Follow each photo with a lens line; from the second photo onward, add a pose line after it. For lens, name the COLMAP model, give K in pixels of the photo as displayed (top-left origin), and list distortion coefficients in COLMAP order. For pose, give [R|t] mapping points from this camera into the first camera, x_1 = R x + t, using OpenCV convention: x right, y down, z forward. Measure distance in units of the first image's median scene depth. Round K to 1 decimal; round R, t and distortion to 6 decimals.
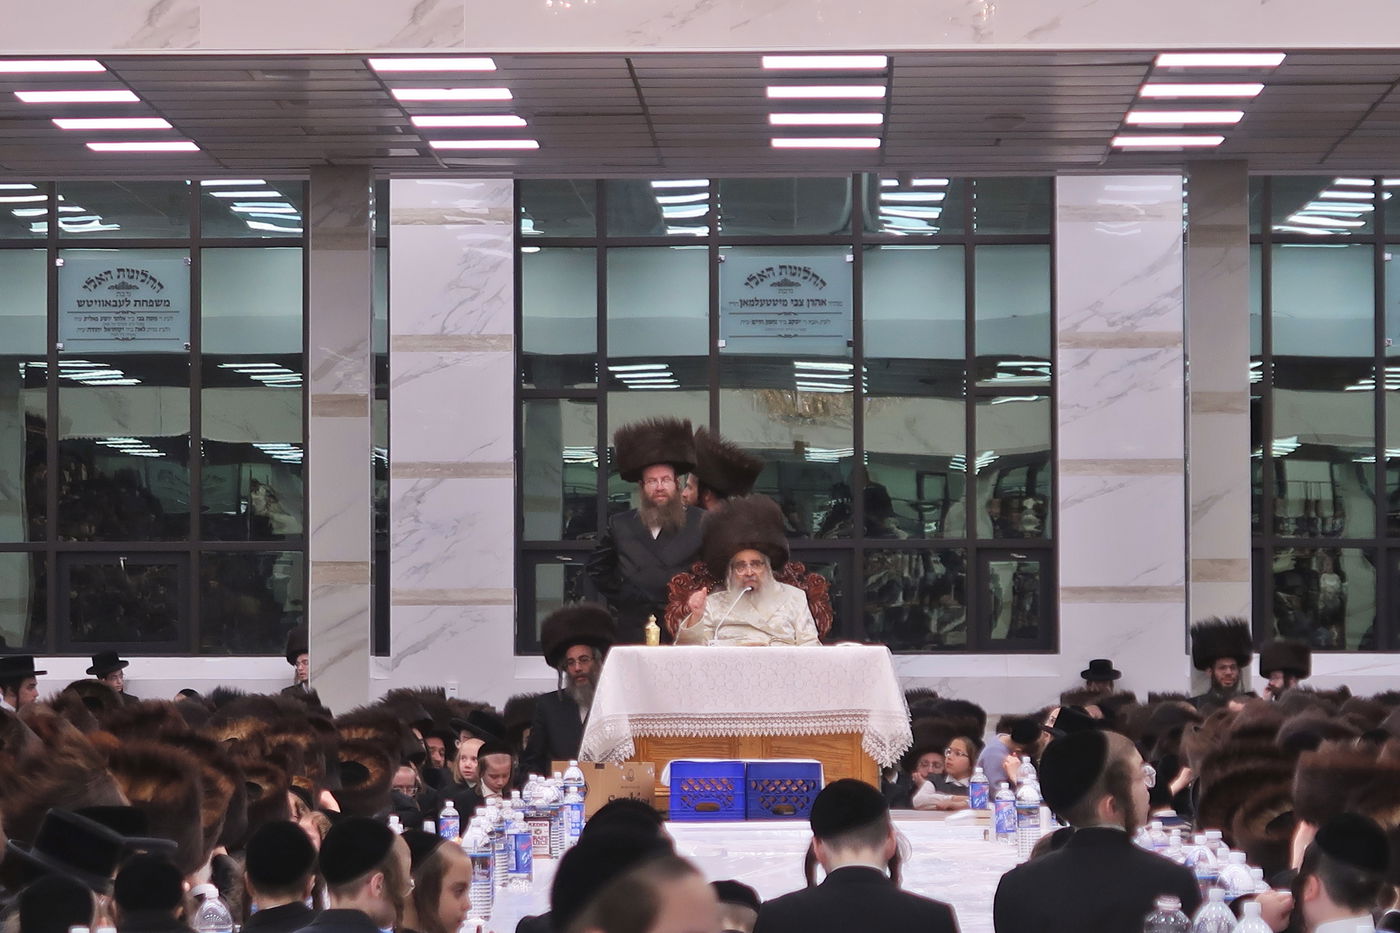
lens RADIAL K [[7928.0, 0, 700.0], [0, 7928.0, 466.5], [0, 0, 1]] dist [0.153496, -22.858654]
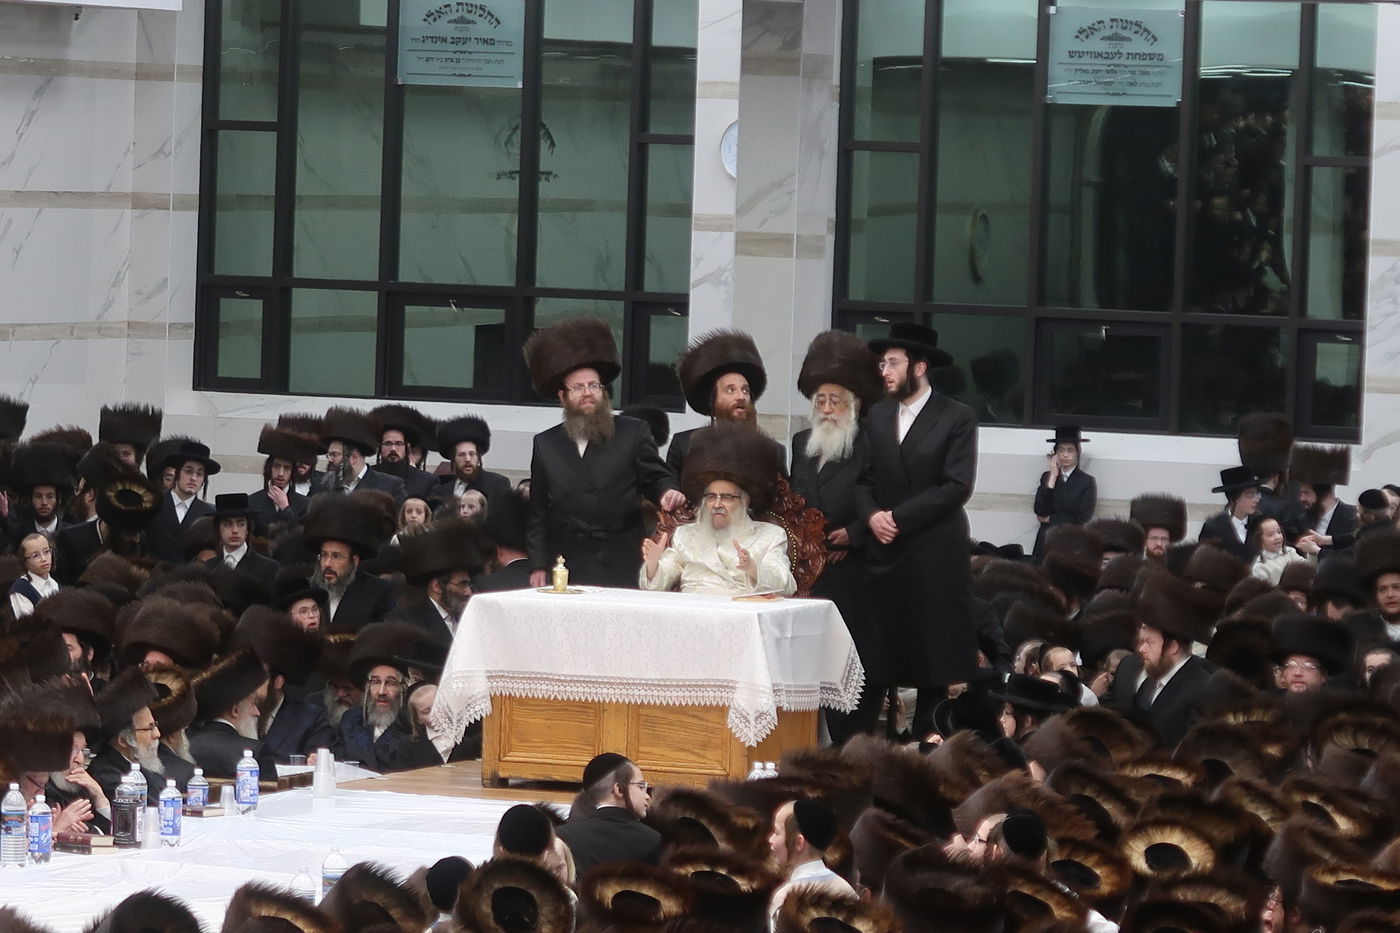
lens RADIAL K [[7928.0, 0, 700.0], [0, 7928.0, 466.5], [0, 0, 1]] dist [0.153496, -22.858654]
pose [[0.935631, 0.050385, -0.349366, 0.211241], [-0.027973, 0.997231, 0.068904, -0.035363], [0.351871, -0.054696, 0.934449, 0.104285]]
